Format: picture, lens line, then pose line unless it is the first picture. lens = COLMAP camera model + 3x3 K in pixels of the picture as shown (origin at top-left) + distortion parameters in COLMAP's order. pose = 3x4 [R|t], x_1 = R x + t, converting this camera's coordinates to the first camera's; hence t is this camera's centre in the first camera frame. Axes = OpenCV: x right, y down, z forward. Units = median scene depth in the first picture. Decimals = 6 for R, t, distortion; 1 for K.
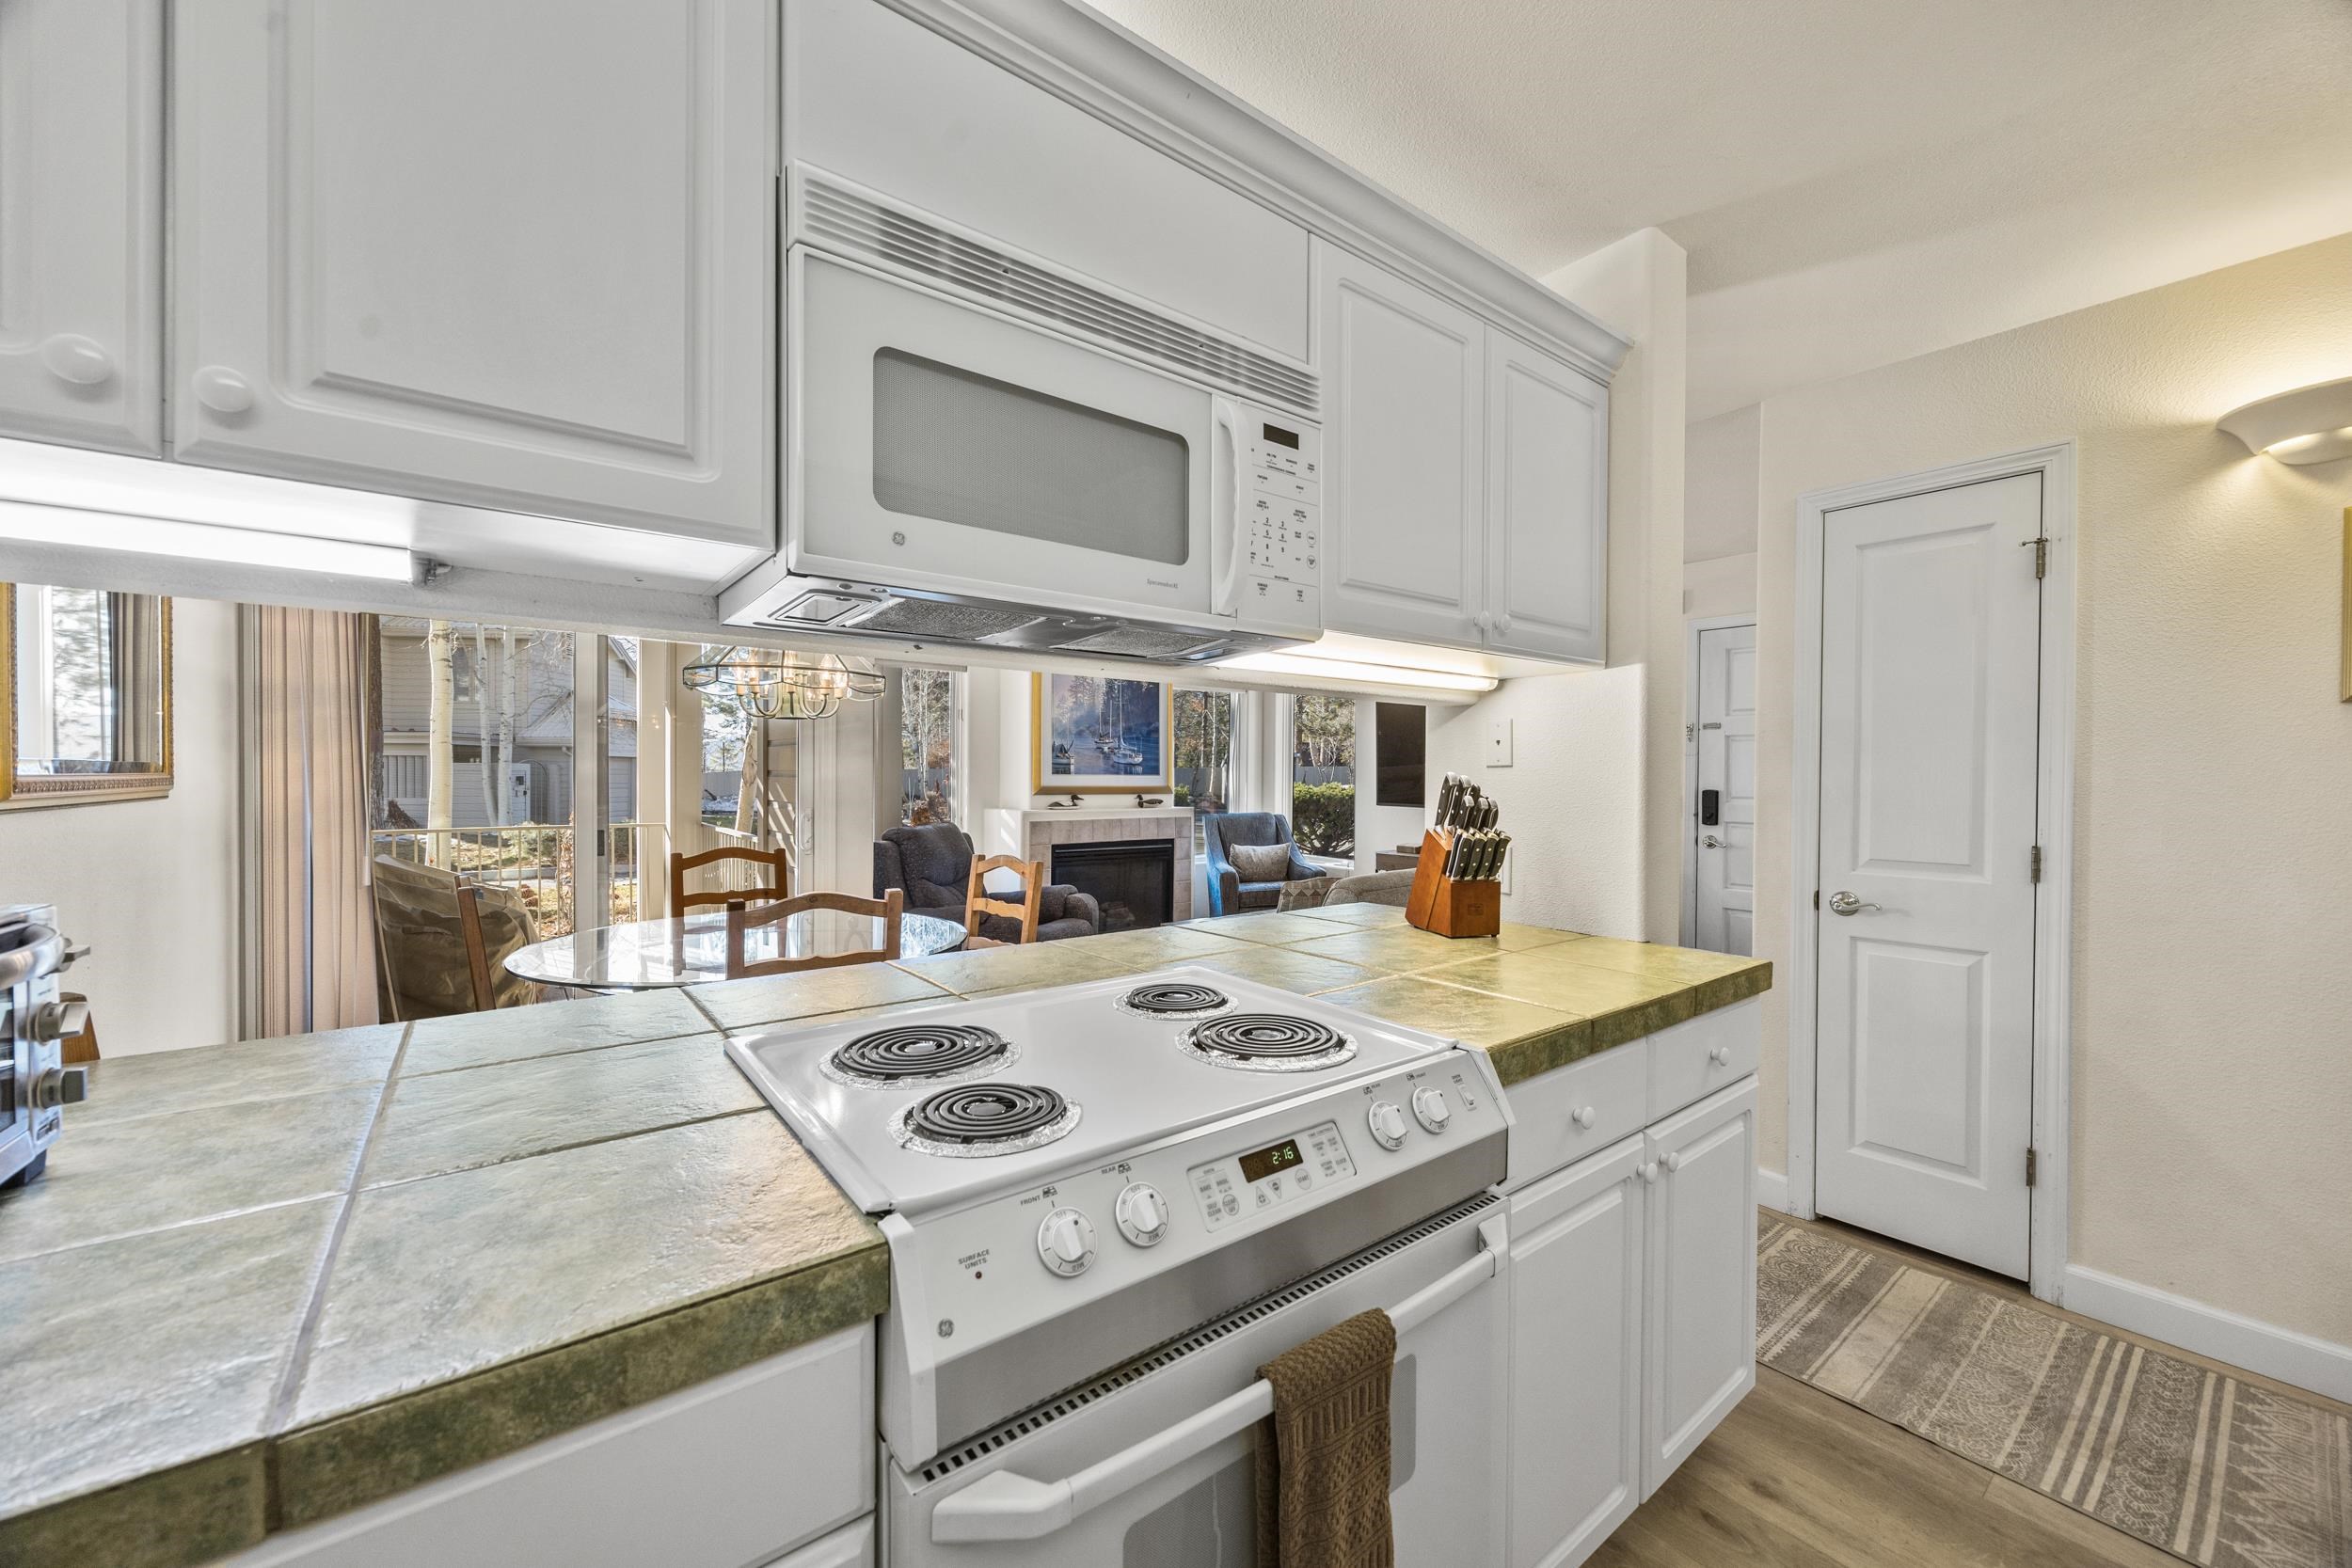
lens RADIAL K [[912.8, 0, 1207.4], [0, 912.8, 780.9], [0, 0, 1]] dist [0.003759, -0.000827]
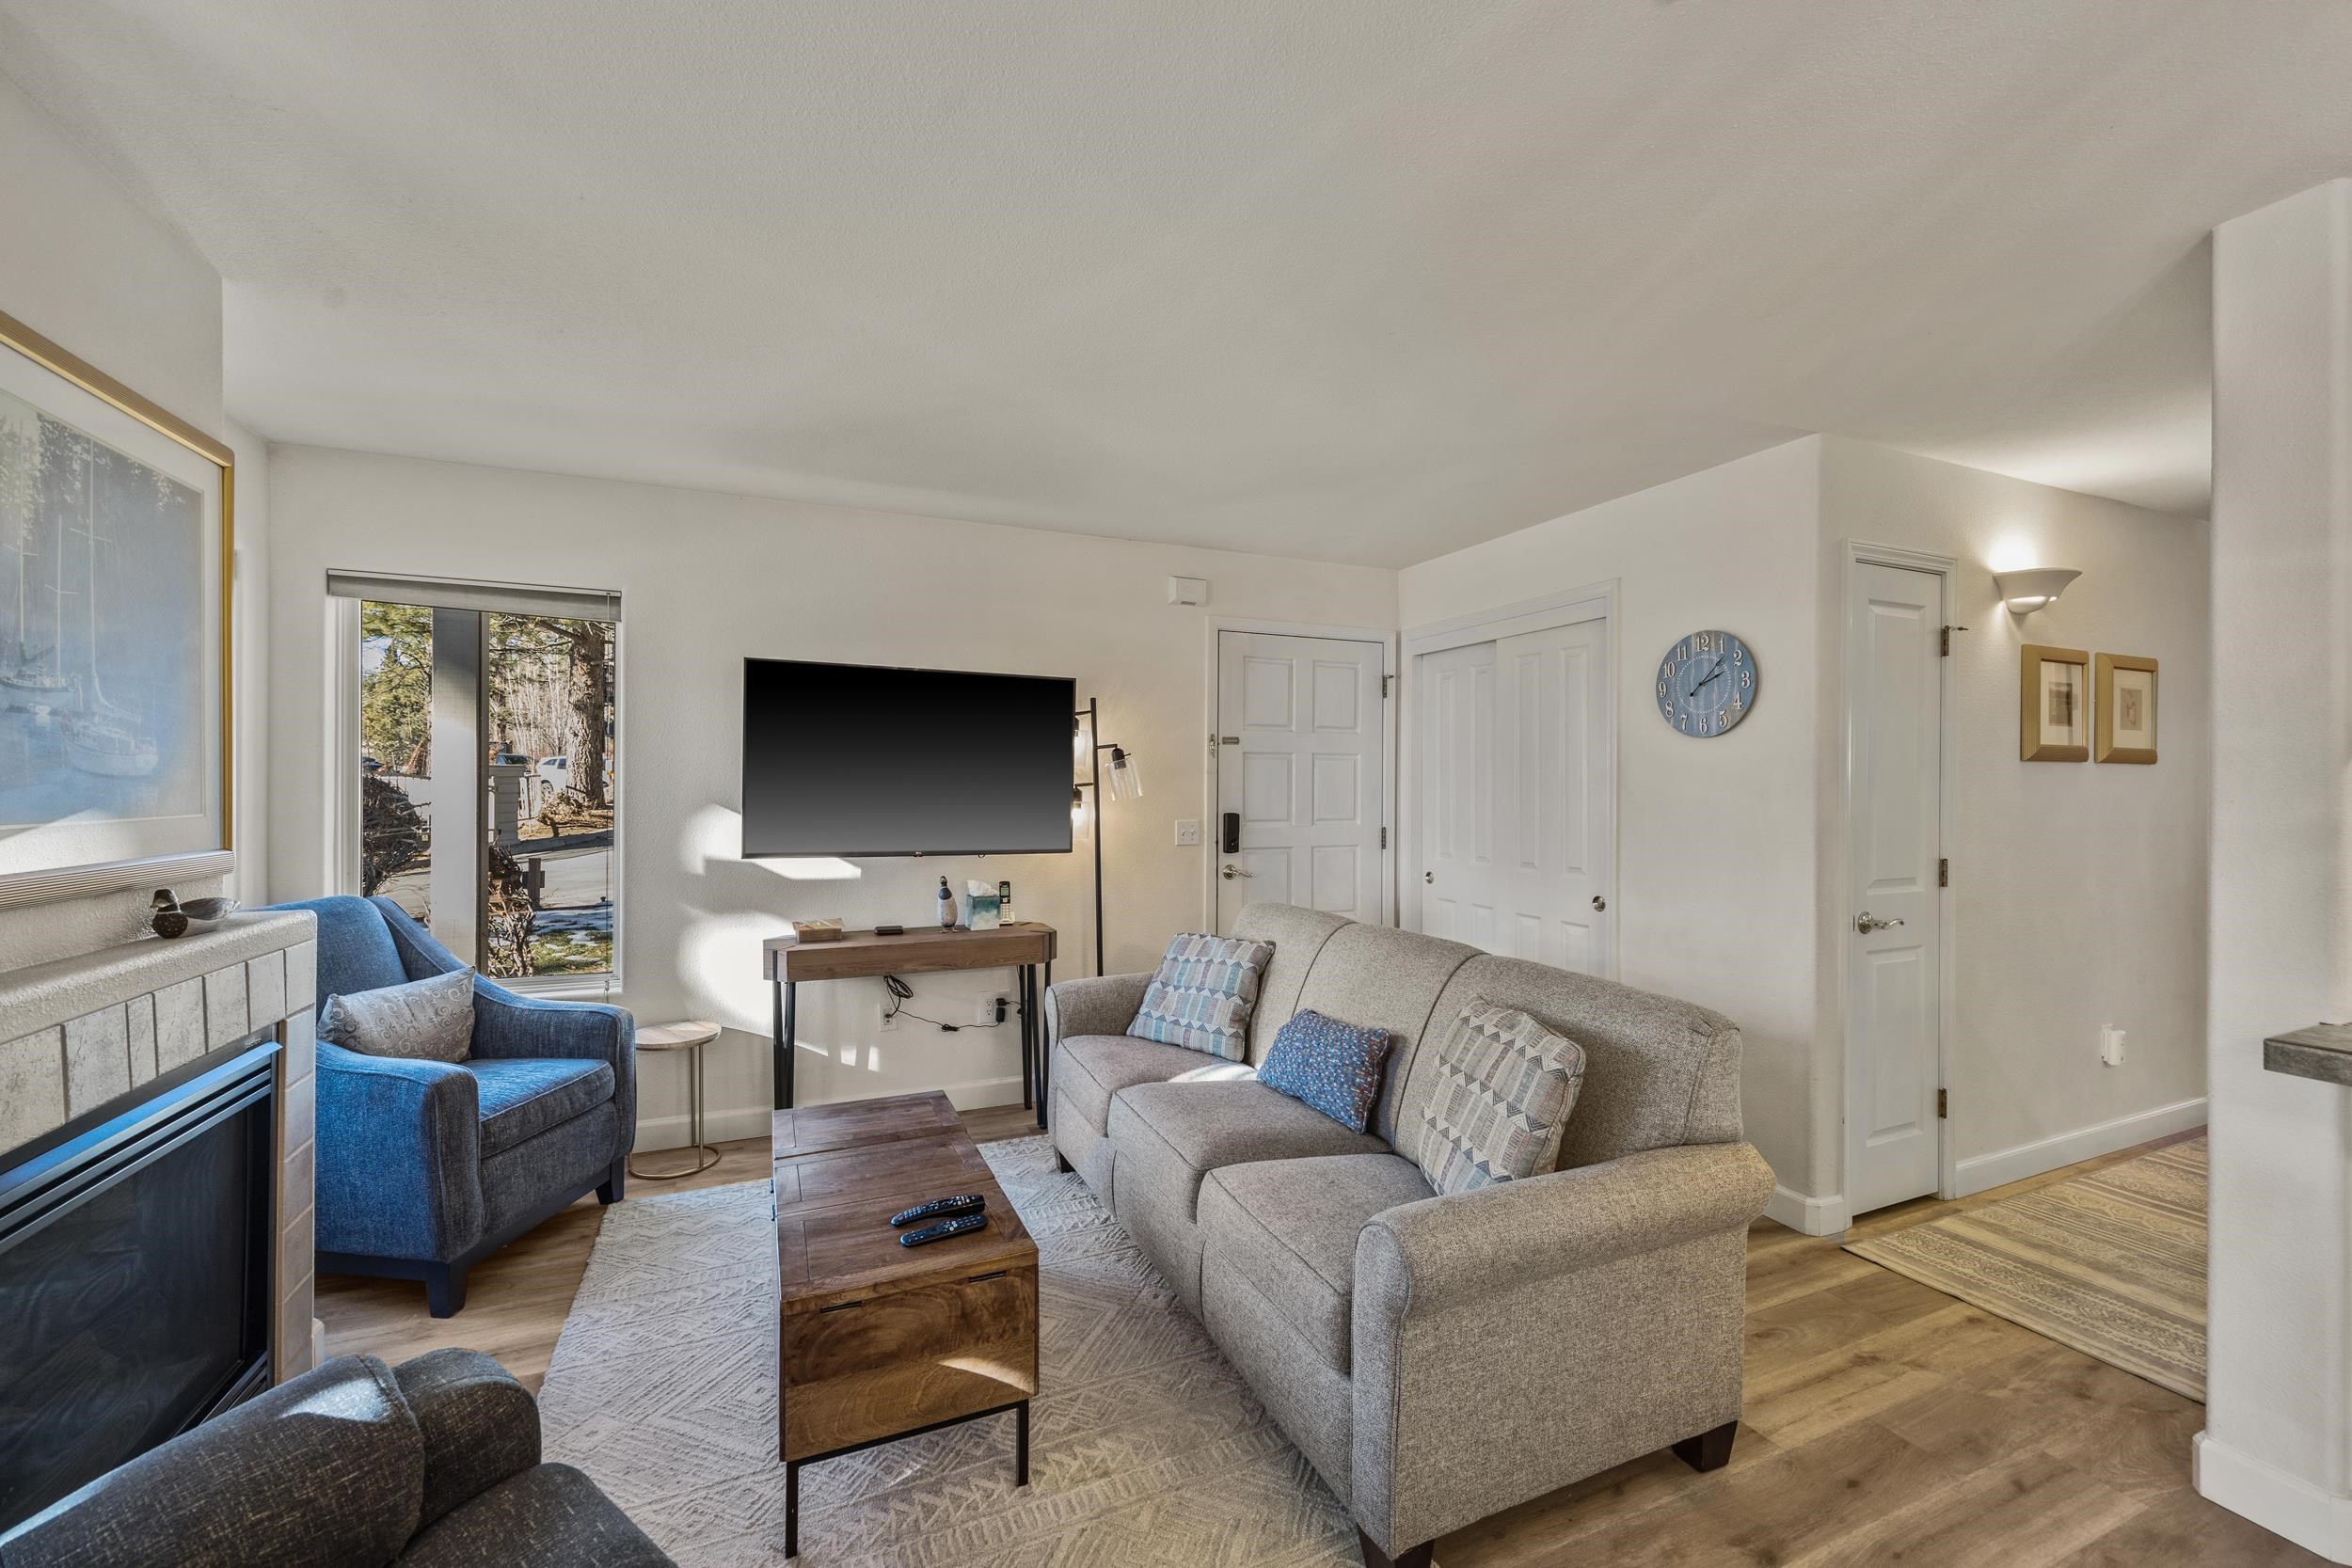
lens RADIAL K [[912.8, 0, 1204.3], [0, 912.8, 793.1], [0, 0, 1]] dist [0.003759, -0.000827]
pose [[0.277925, -0.012430, 0.960522, -0.263195], [0.003420, 0.999923, 0.011950, -0.017130], [-0.960597, -0.000036, 0.277946, 0.665794]]
